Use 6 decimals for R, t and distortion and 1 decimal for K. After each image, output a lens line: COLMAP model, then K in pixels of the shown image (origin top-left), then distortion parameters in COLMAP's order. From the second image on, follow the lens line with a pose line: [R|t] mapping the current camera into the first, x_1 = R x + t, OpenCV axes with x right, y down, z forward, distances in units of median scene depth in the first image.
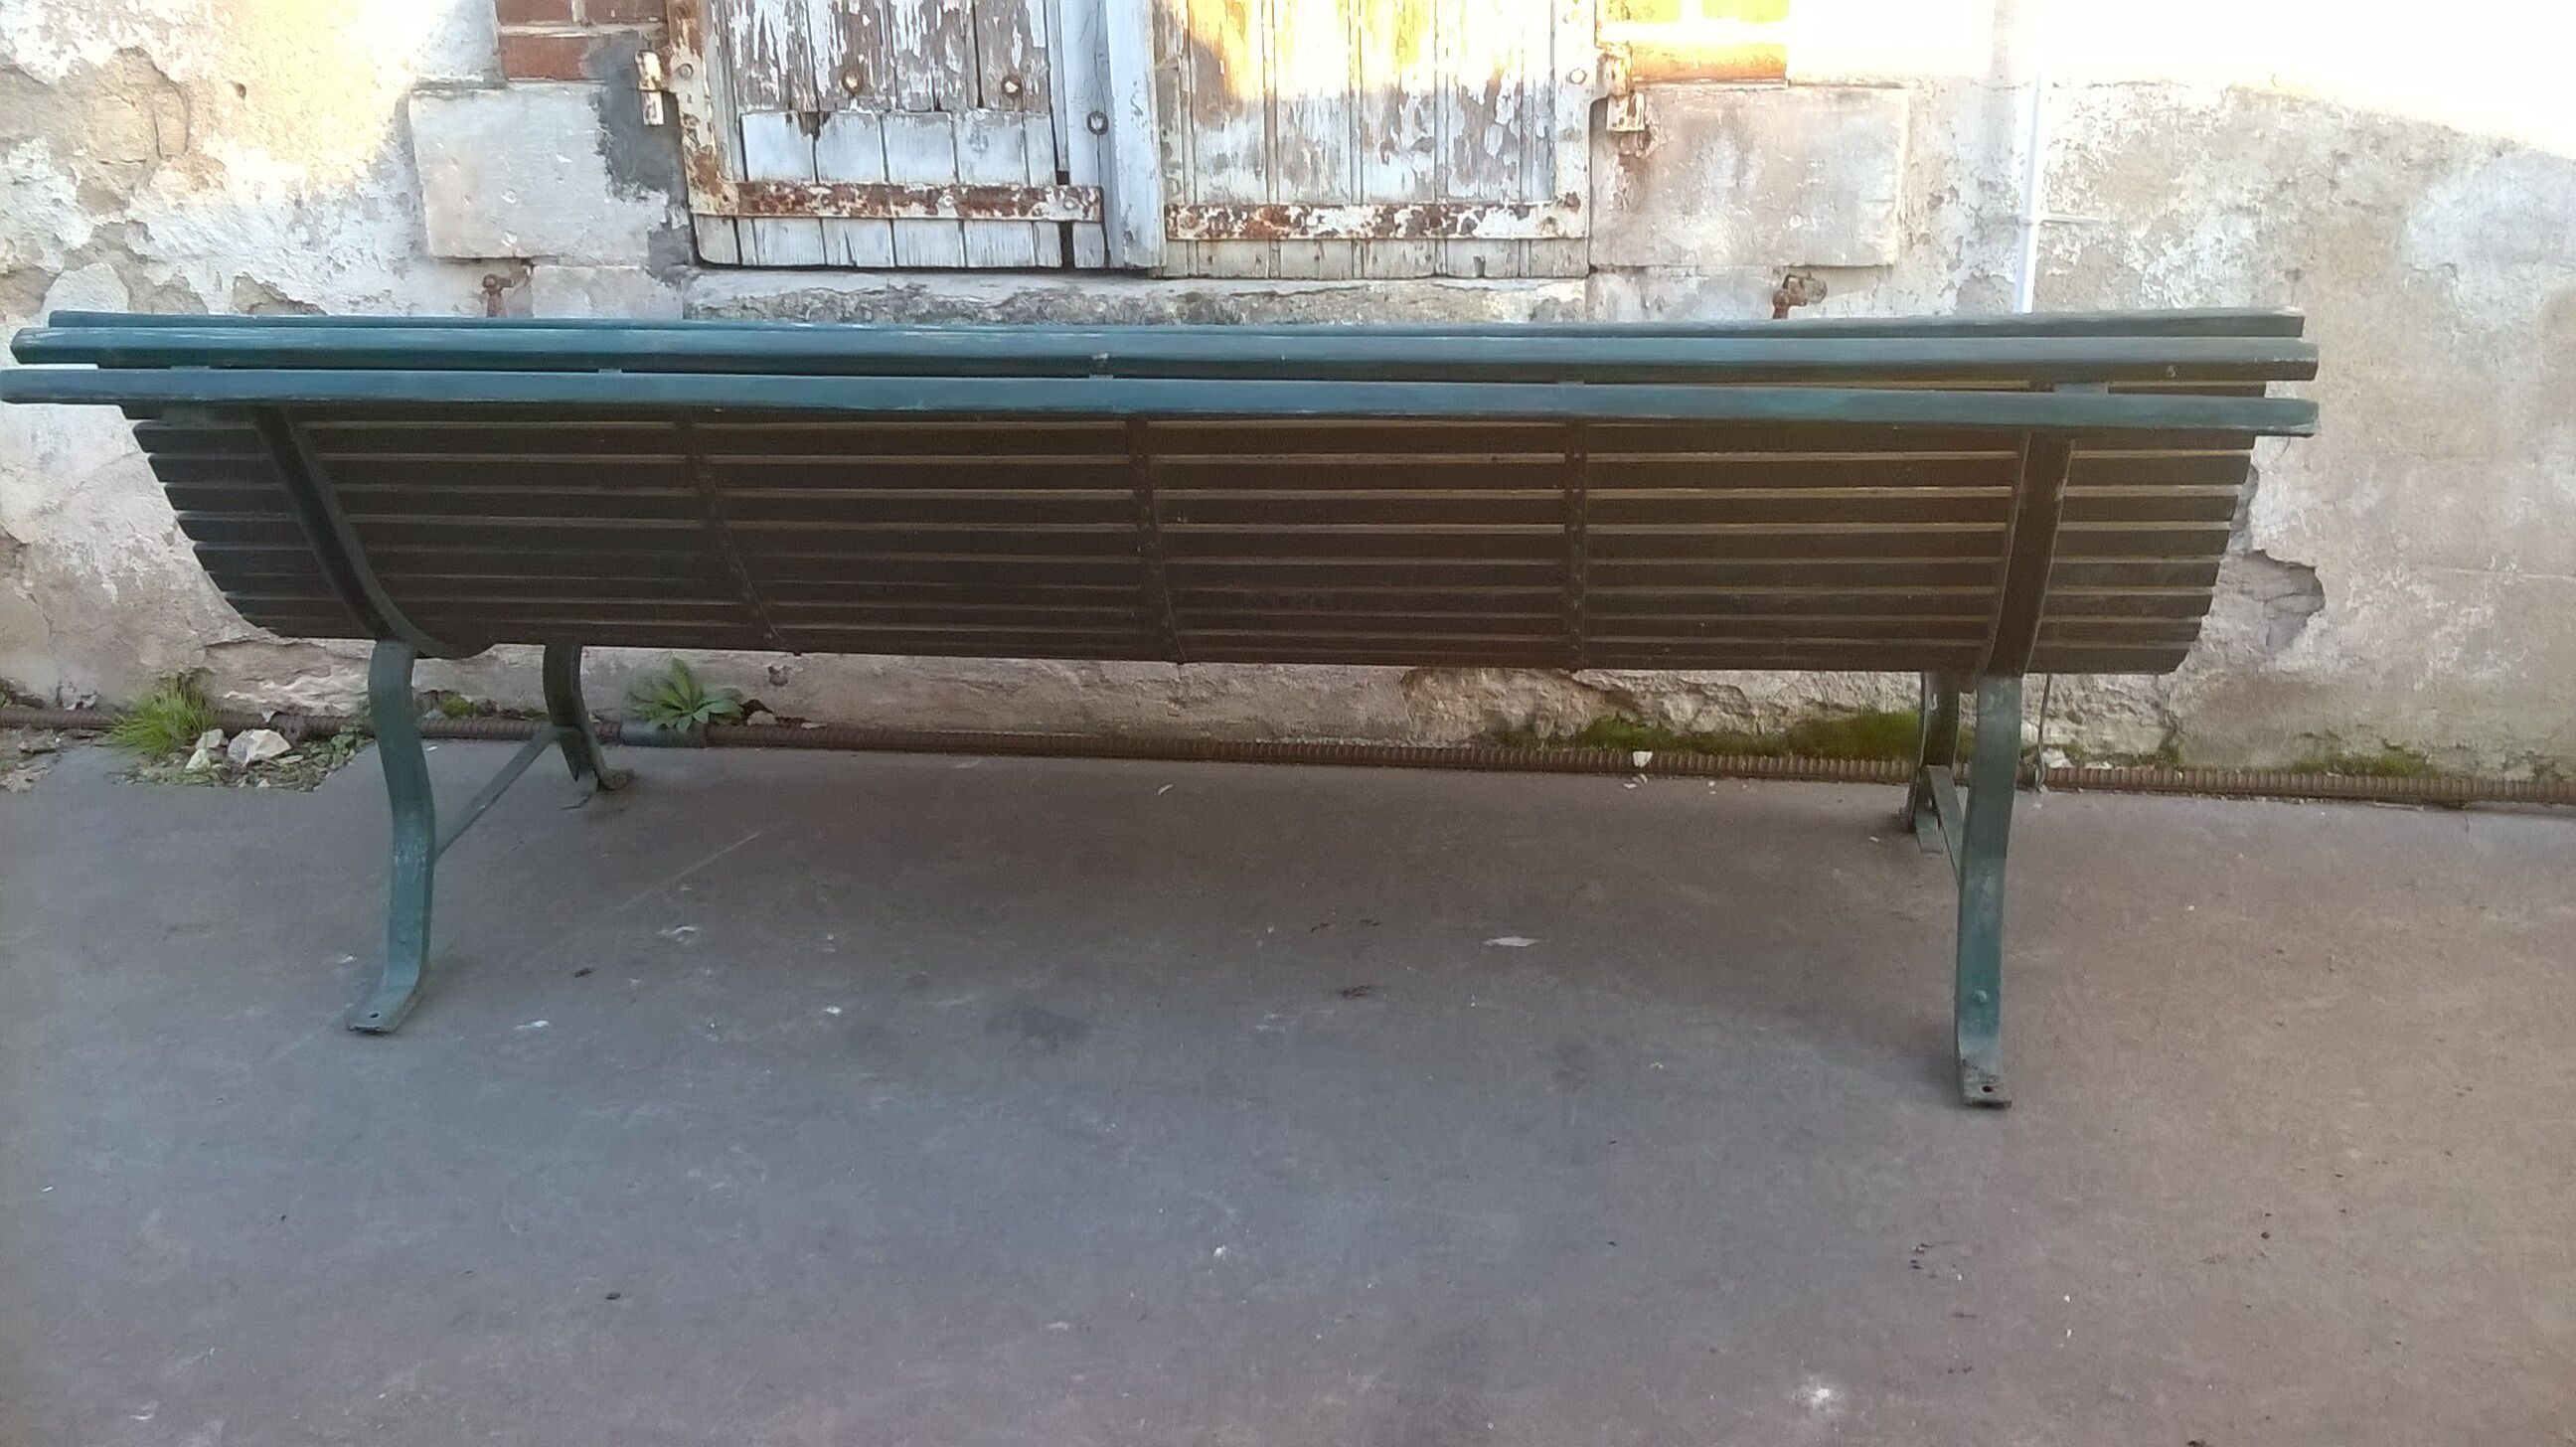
lens RADIAL K [[2264.7, 0, 1302.7], [0, 2264.7, 712.7], [0, 0, 1]] dist [0.054922, -0.205285]
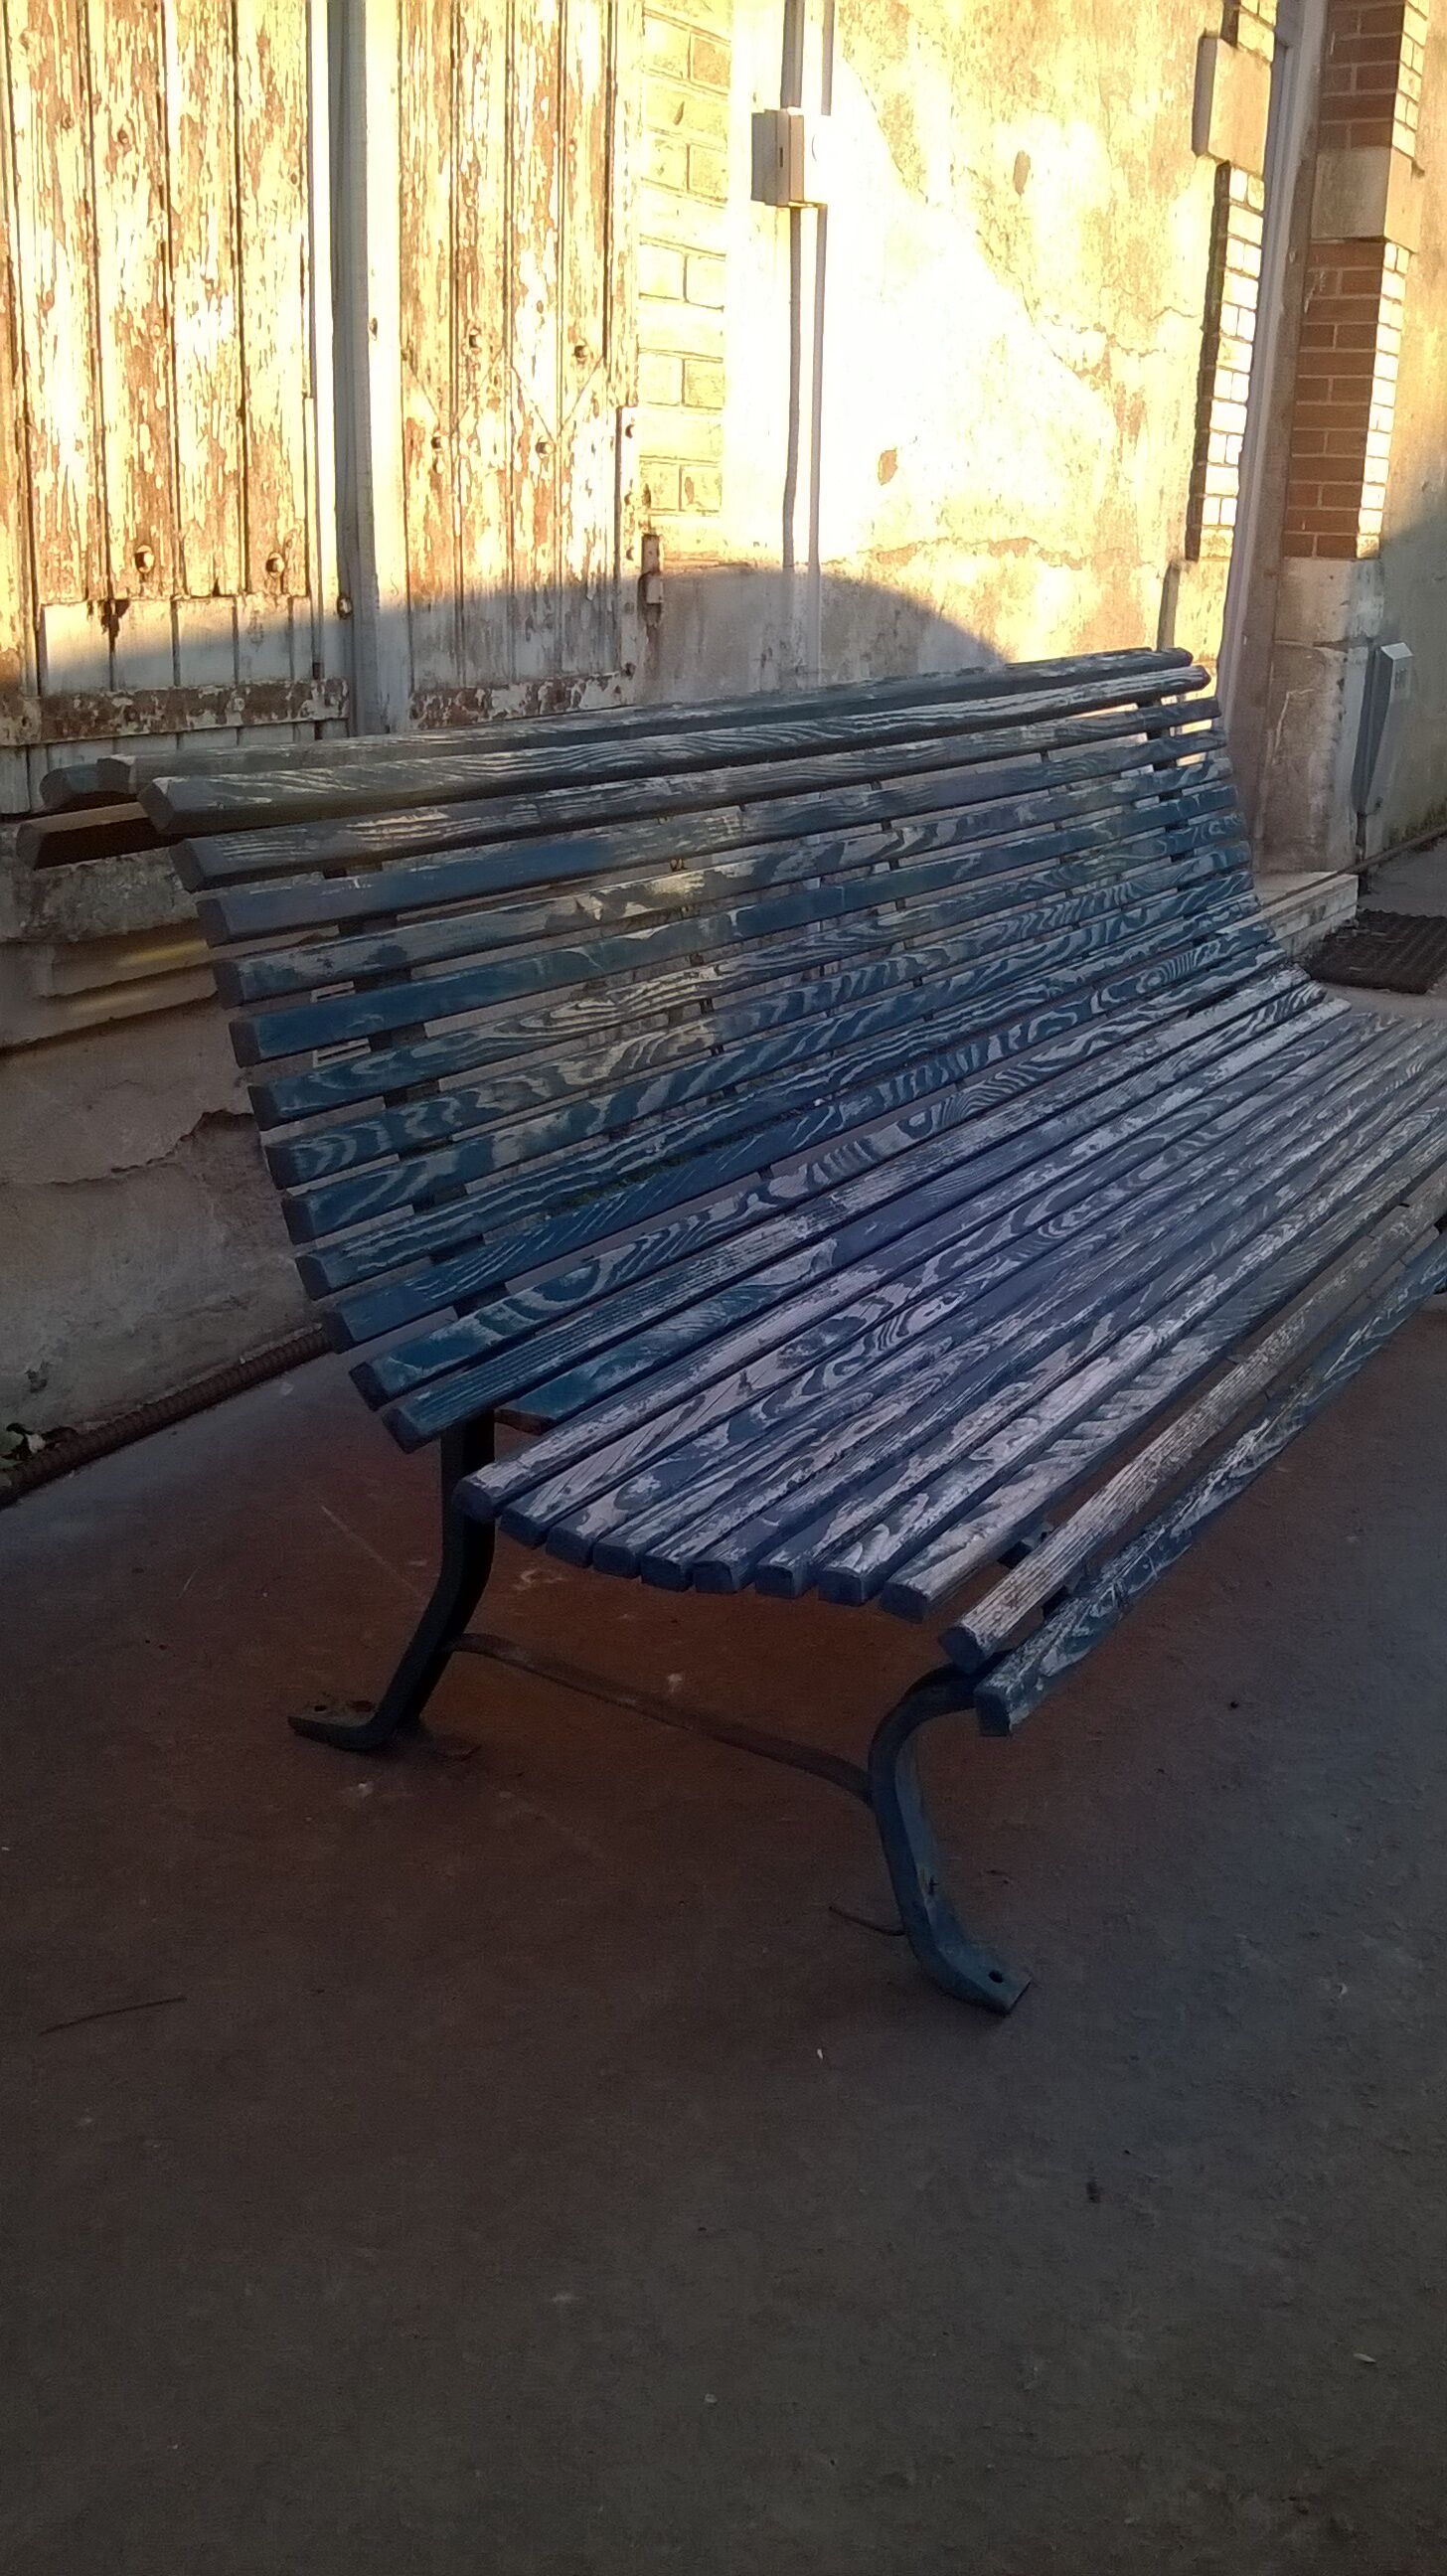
lens RADIAL K [[2264.7, 0, 738.0], [0, 2264.7, 1297.2], [0, 0, 1]] dist [0.054922, -0.205285]
pose [[0.366850, -0.278781, 0.887526, -0.900308], [0.303983, 0.937593, 0.168859, -0.108701], [-0.879213, 0.207848, 0.428700, 0.536587]]
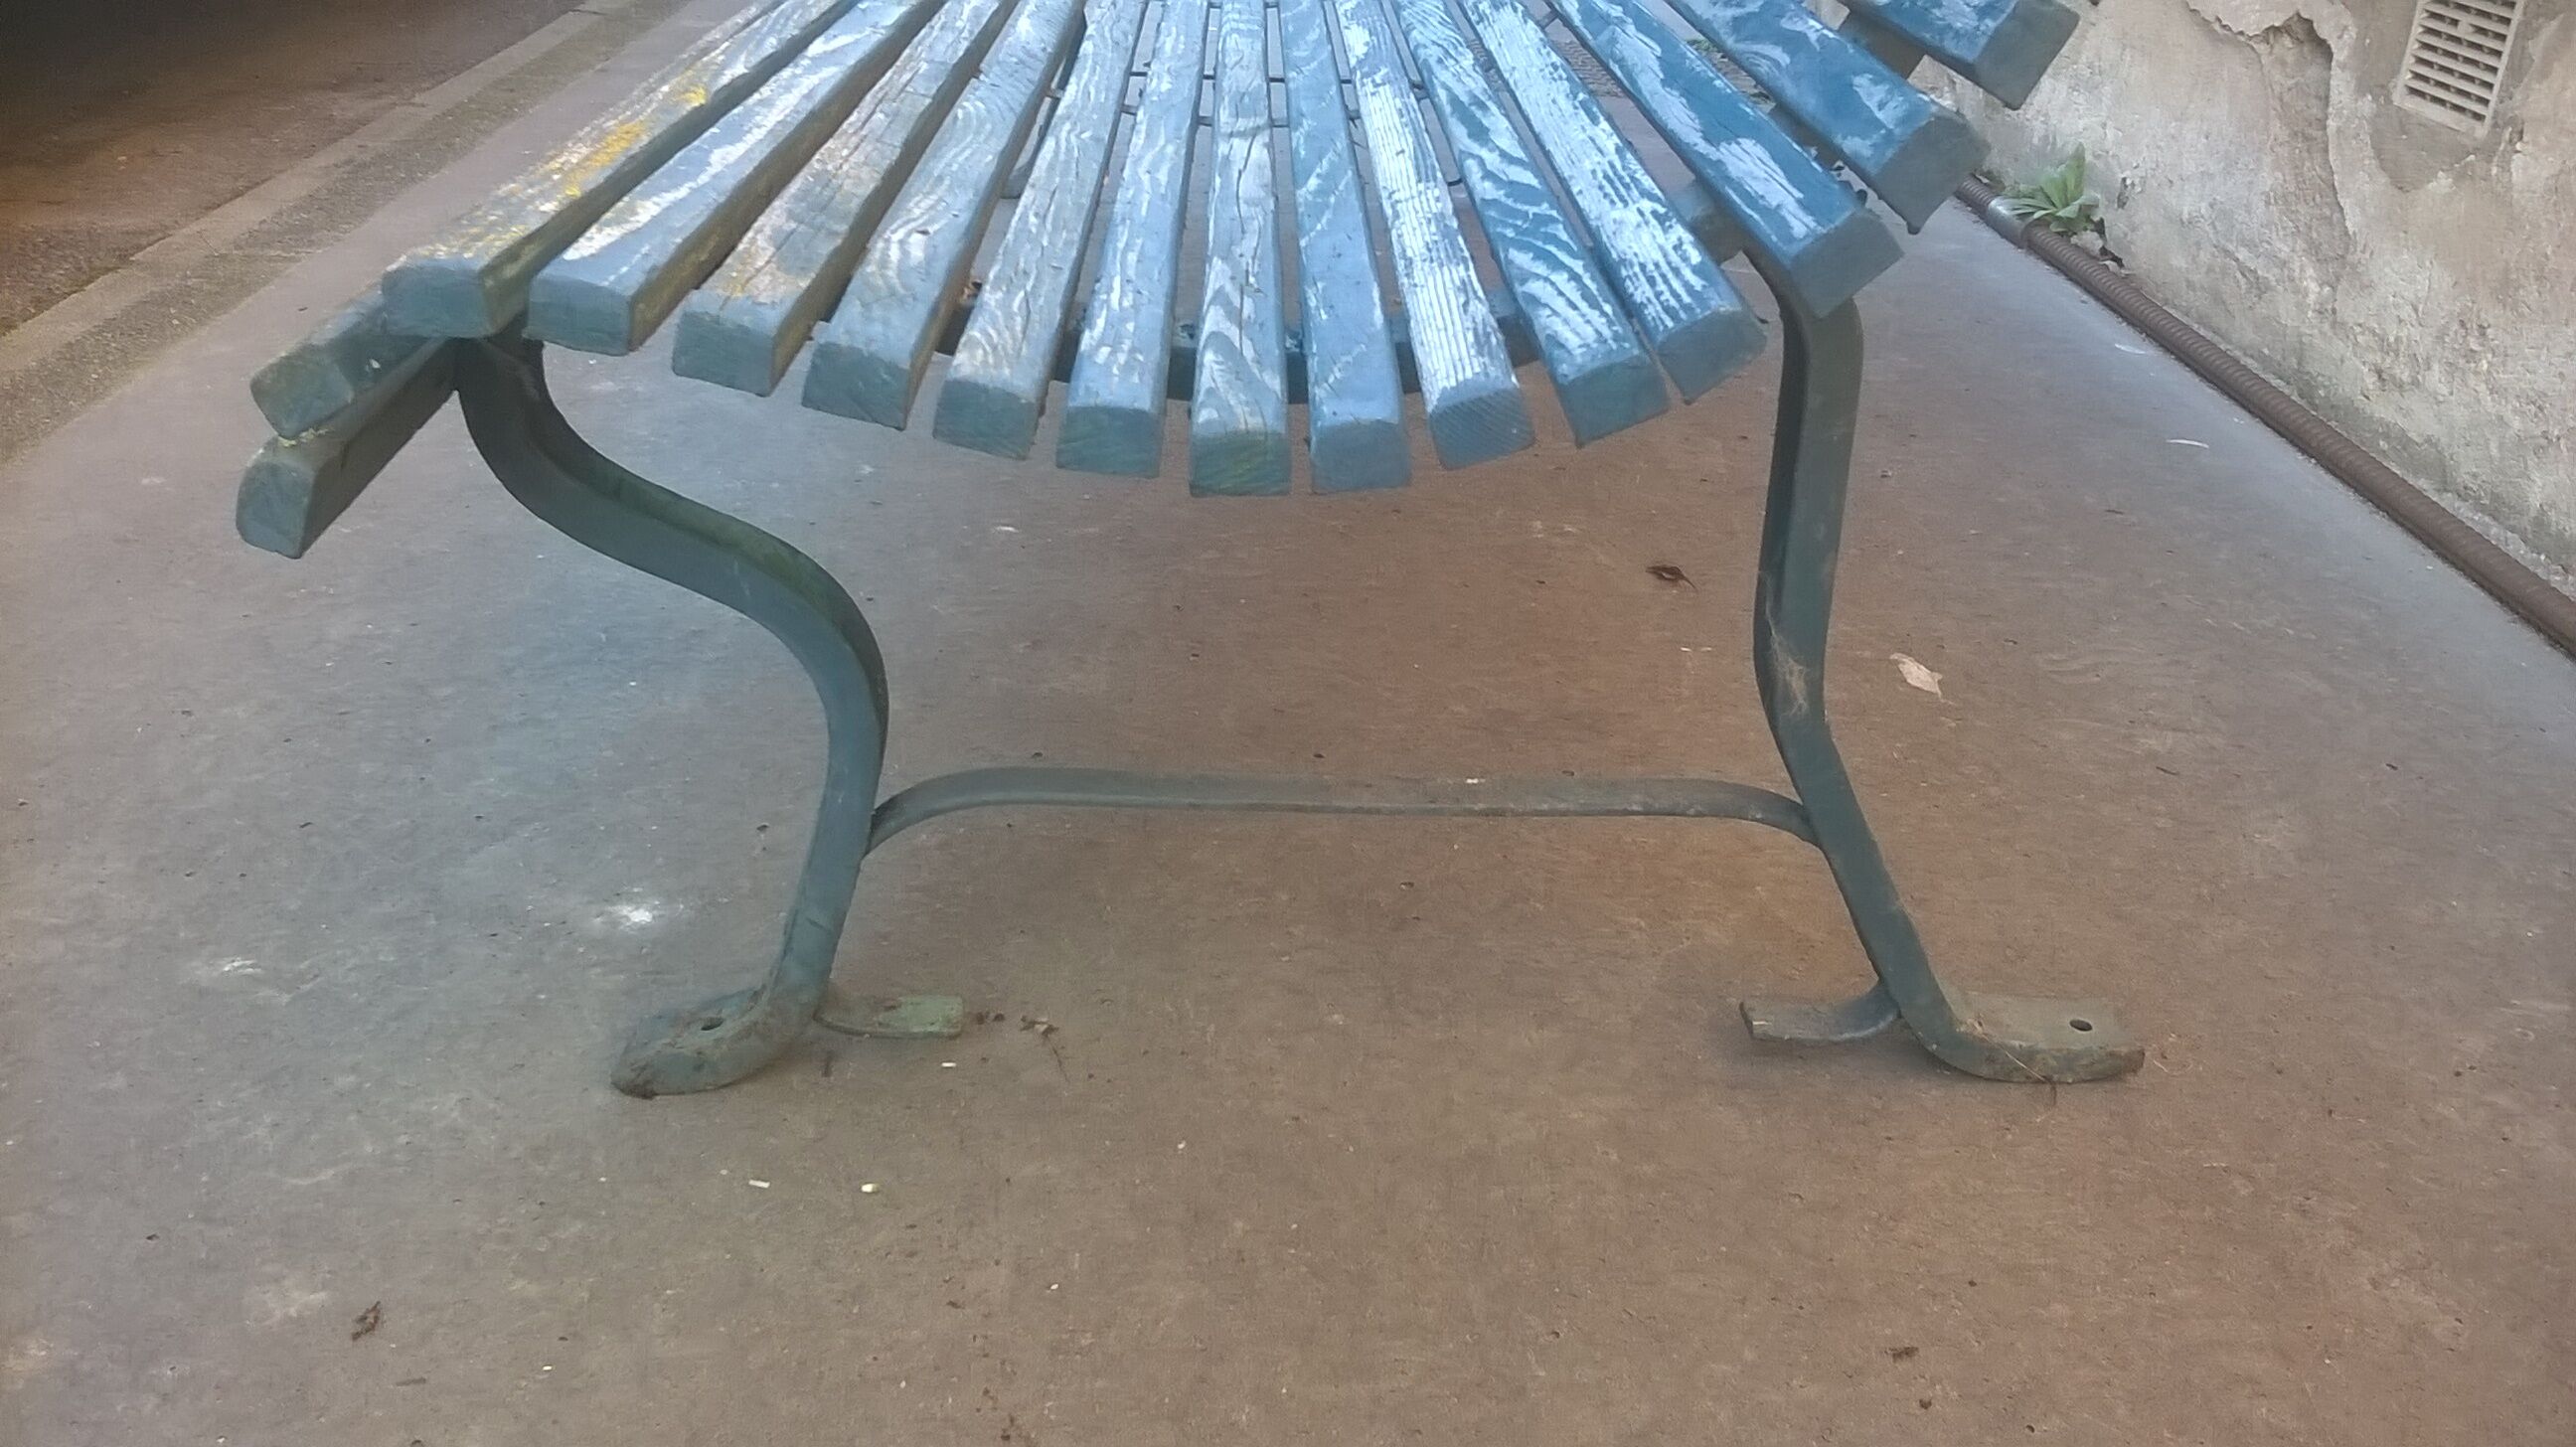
lens RADIAL K [[2264.7, 0, 1302.7], [0, 2264.7, 712.7], [0, 0, 1]] dist [0.054922, -0.205285]
pose [[0.173459, 0.453024, -0.874461, 0.506578], [-0.440657, 0.829781, 0.342468, -0.012281], [0.880757, 0.325933, 0.343561, 0.634587]]
